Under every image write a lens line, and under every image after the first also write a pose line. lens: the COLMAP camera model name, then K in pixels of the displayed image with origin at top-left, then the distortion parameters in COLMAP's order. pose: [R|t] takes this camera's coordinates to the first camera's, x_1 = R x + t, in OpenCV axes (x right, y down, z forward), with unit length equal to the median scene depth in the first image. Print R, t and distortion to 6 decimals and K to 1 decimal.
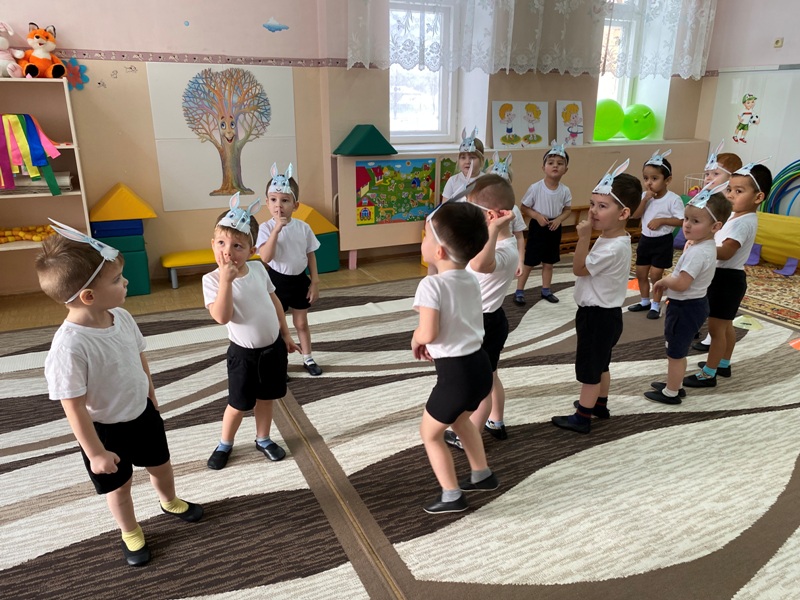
lens RADIAL K [[606.3, 0, 407.4], [0, 606.3, 311.3], [0, 0, 1]] dist [0.030083, -0.038246]
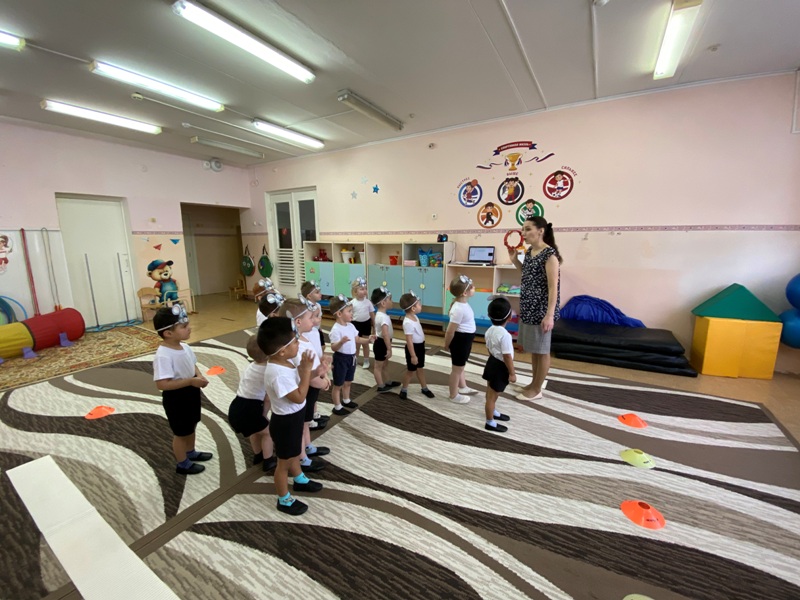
lens RADIAL K [[322.0, 0, 396.7], [0, 322.0, 302.3], [0, 0, 1]] dist [0.007844, -0.013948]
pose [[-0.542436, -0.163213, 0.824090, -0.602192], [0.274350, 0.892749, 0.357395, -0.245772], [-0.794037, 0.419953, -0.439482, 0.621017]]
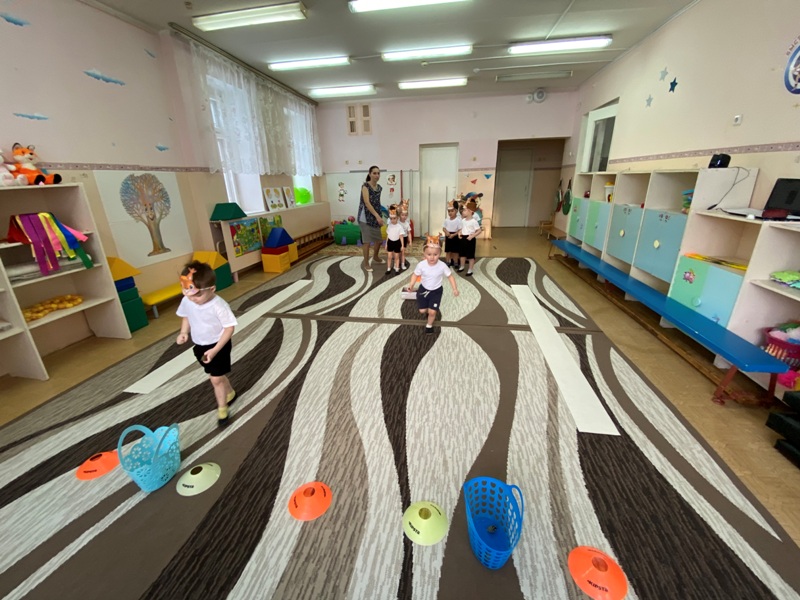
lens RADIAL K [[322.0, 0, 399.3], [0, 322.0, 301.8], [0, 0, 1]] dist [0.007844, -0.013948]
pose [[0.584268, -0.303411, 0.752710, -0.622956], [0.293242, 0.943749, 0.152798, -0.020621], [-0.756730, 0.131451, 0.640375, 0.016713]]
